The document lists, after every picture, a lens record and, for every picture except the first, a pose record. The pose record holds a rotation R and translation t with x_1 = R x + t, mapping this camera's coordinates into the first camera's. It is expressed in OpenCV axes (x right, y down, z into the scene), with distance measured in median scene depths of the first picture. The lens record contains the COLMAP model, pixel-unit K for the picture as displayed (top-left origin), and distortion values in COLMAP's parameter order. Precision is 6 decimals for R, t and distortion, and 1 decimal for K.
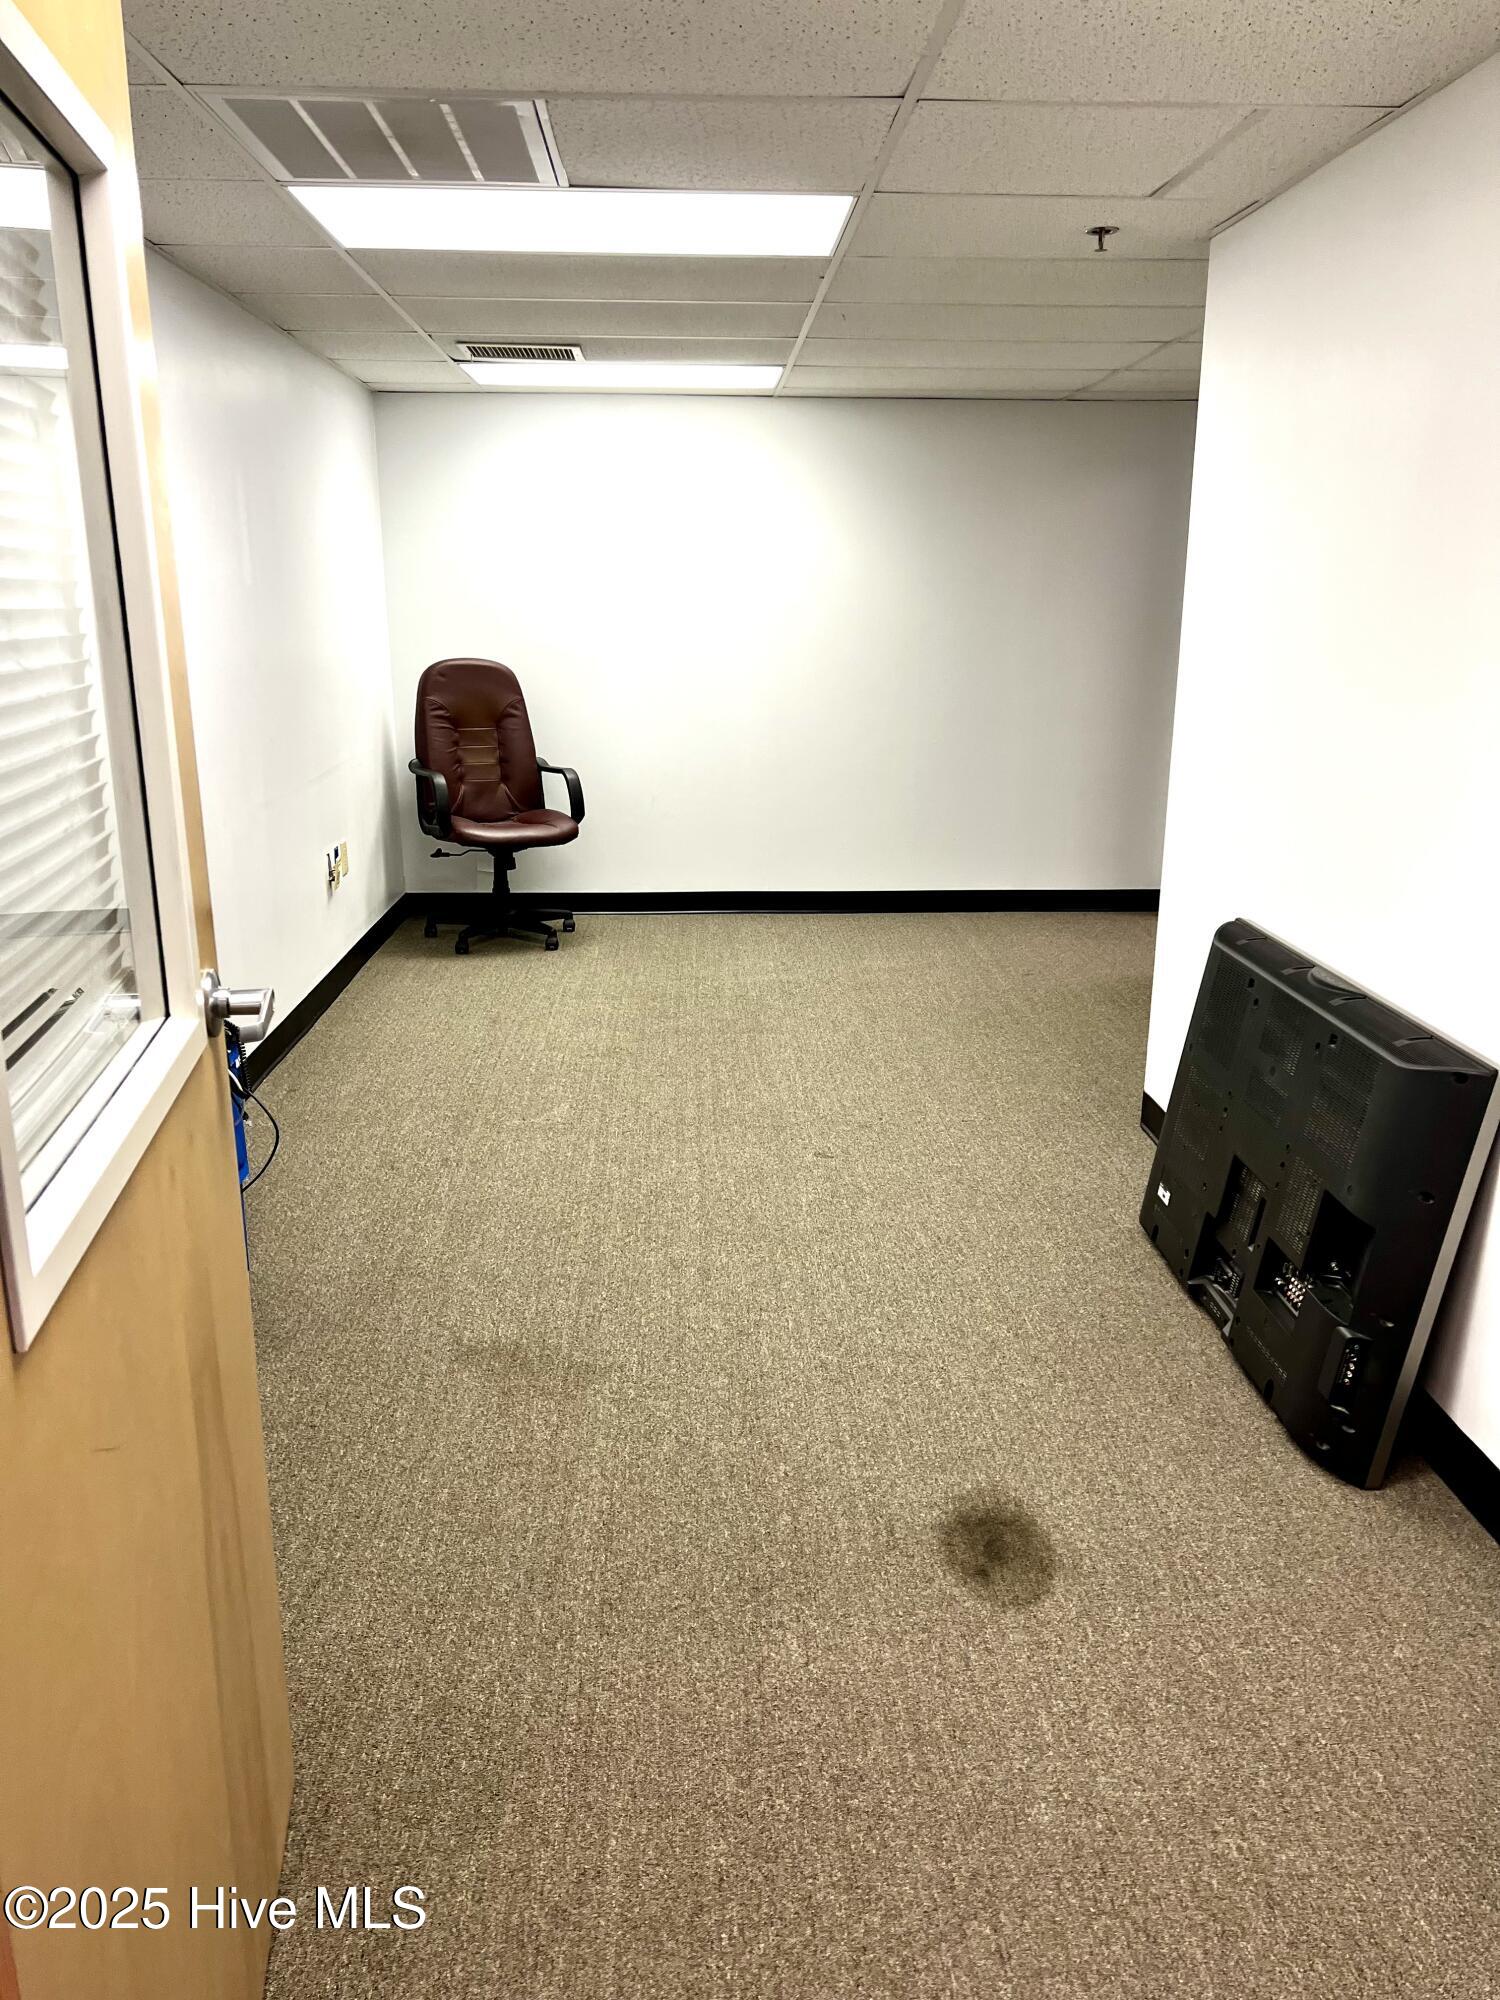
lens RADIAL K [[1339.5, 0, 811.6], [0, 1339.5, 1006.7], [0, 0, 1]] dist [0.009090, -0.002300]
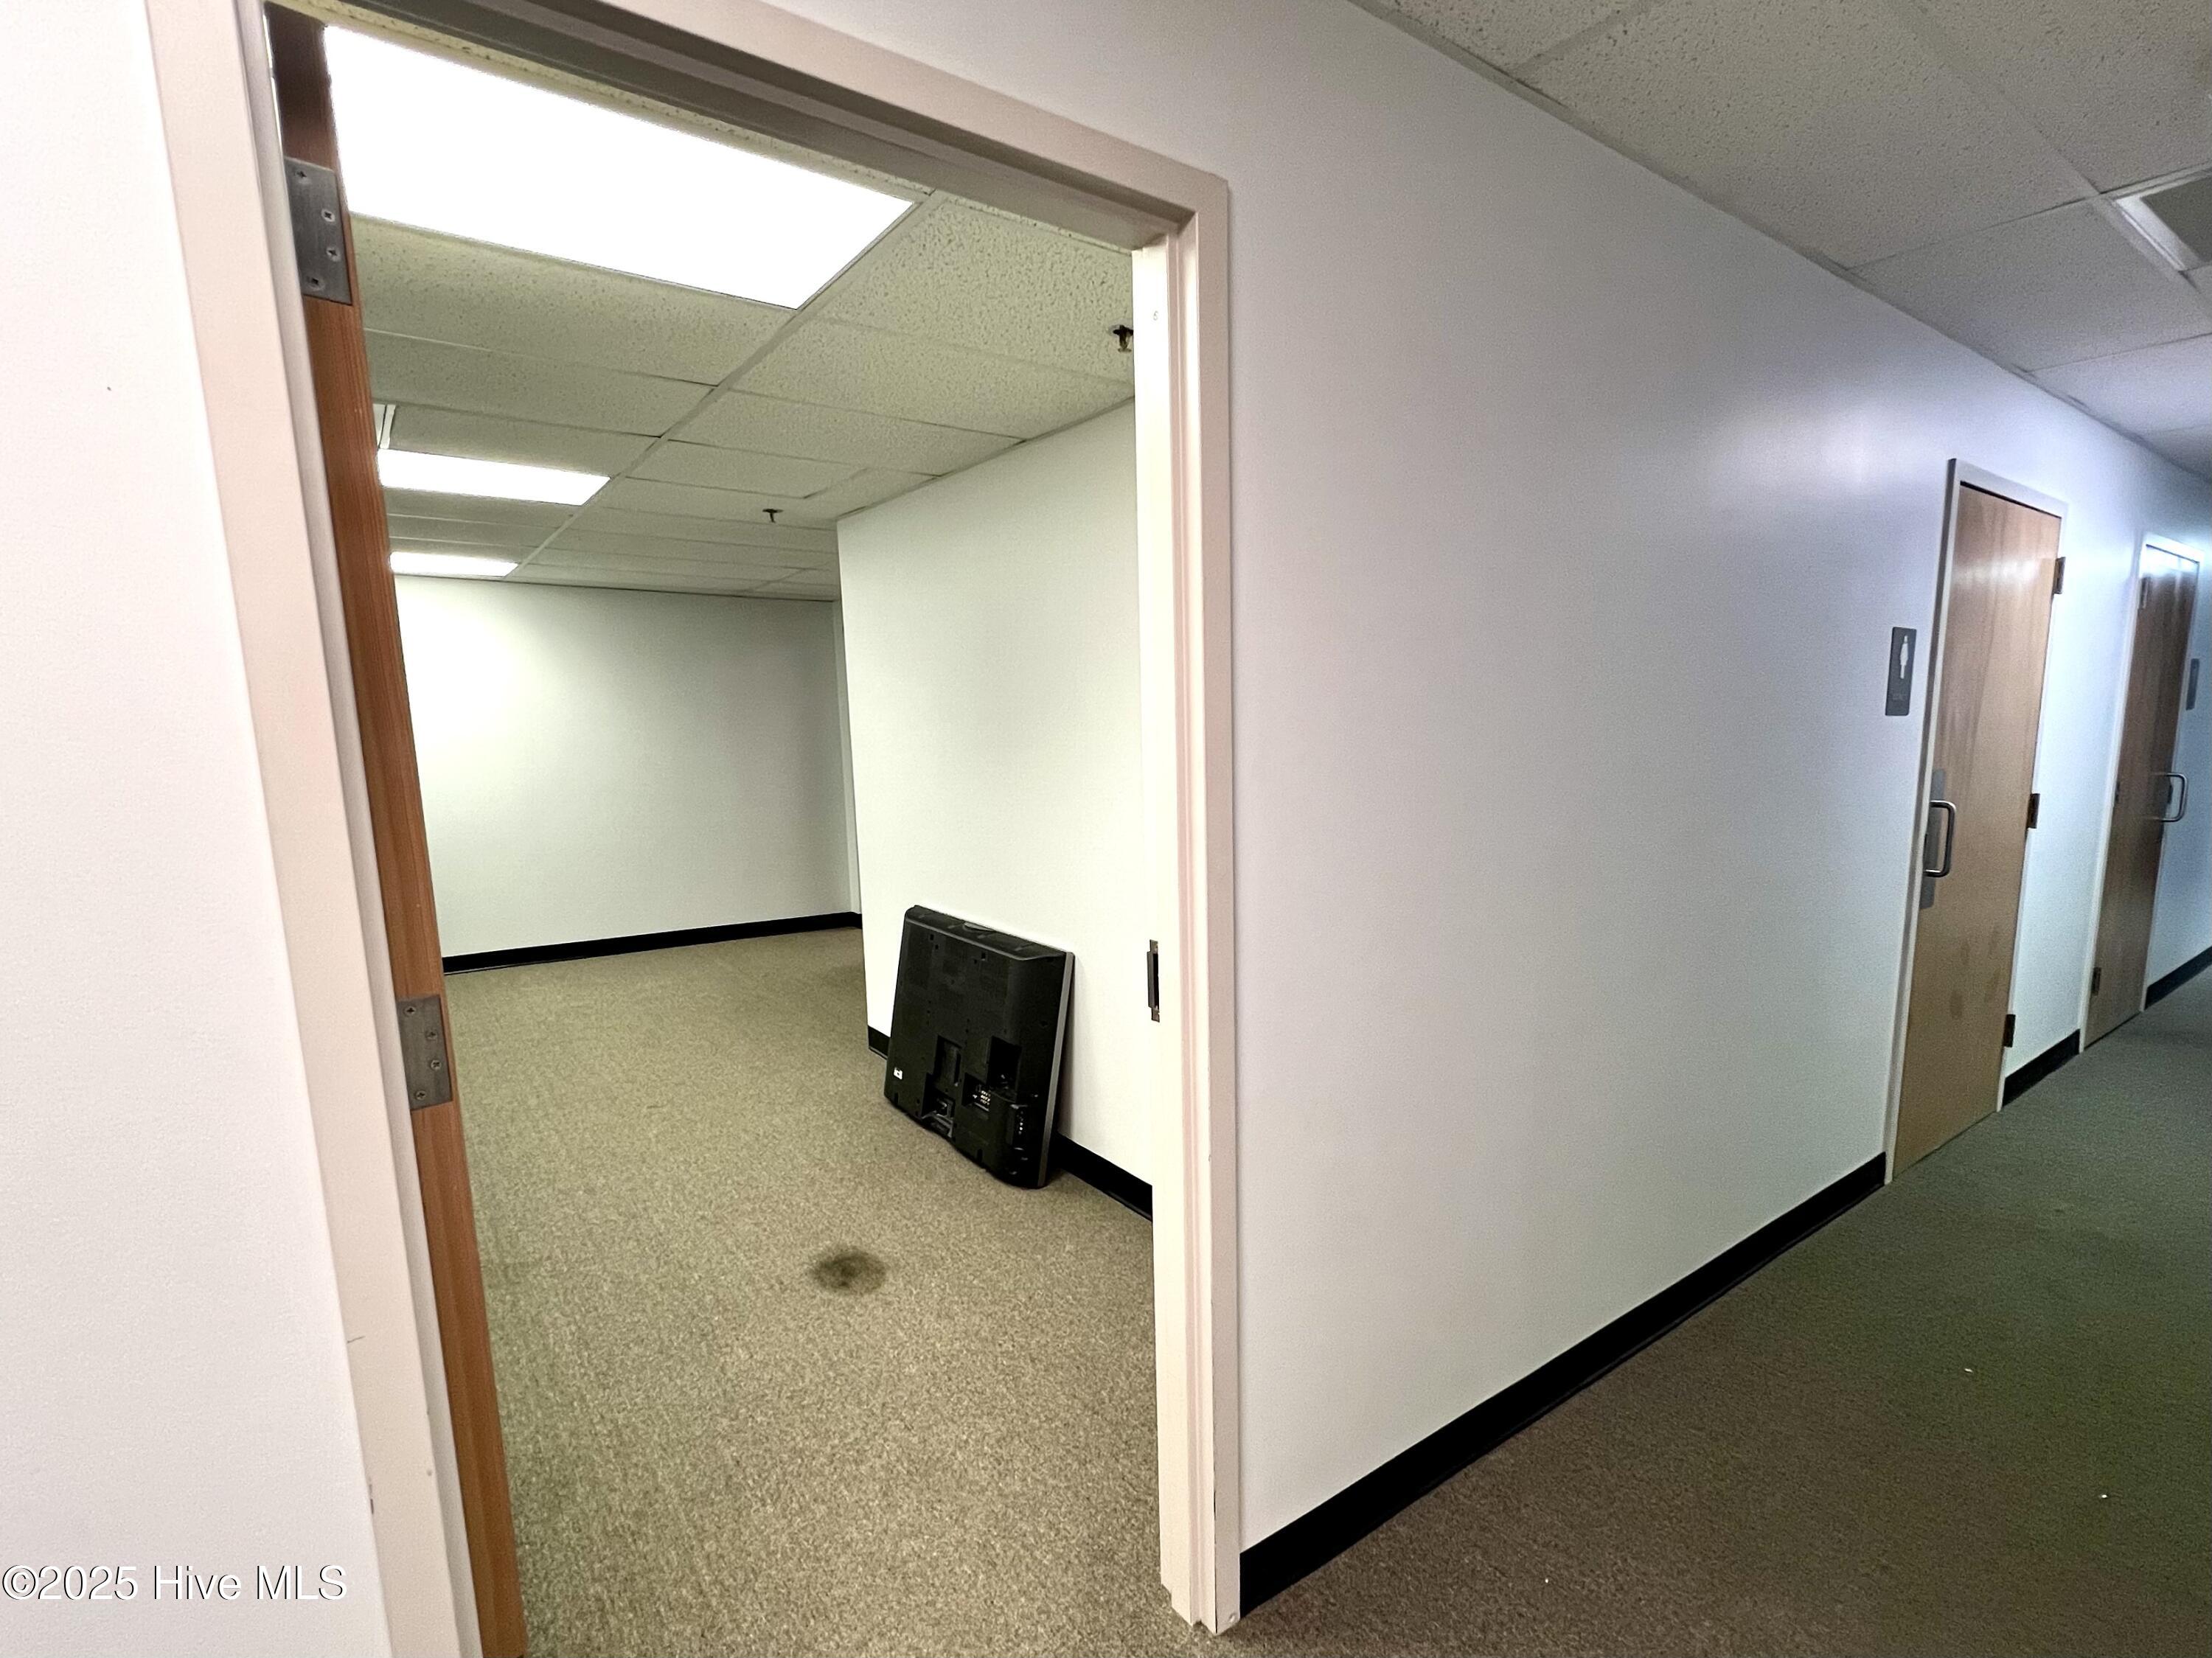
lens RADIAL K [[887.4, 0, 1104.8], [0, 887.4, 826.9], [0, 0, 1]] dist [-0.001645, 0.000274]
pose [[0.852430, -0.068690, 0.518310, -0.089261], [0.161139, 0.977592, -0.135458, 0.045440], [-0.497391, 0.198988, 0.844397, -0.145075]]
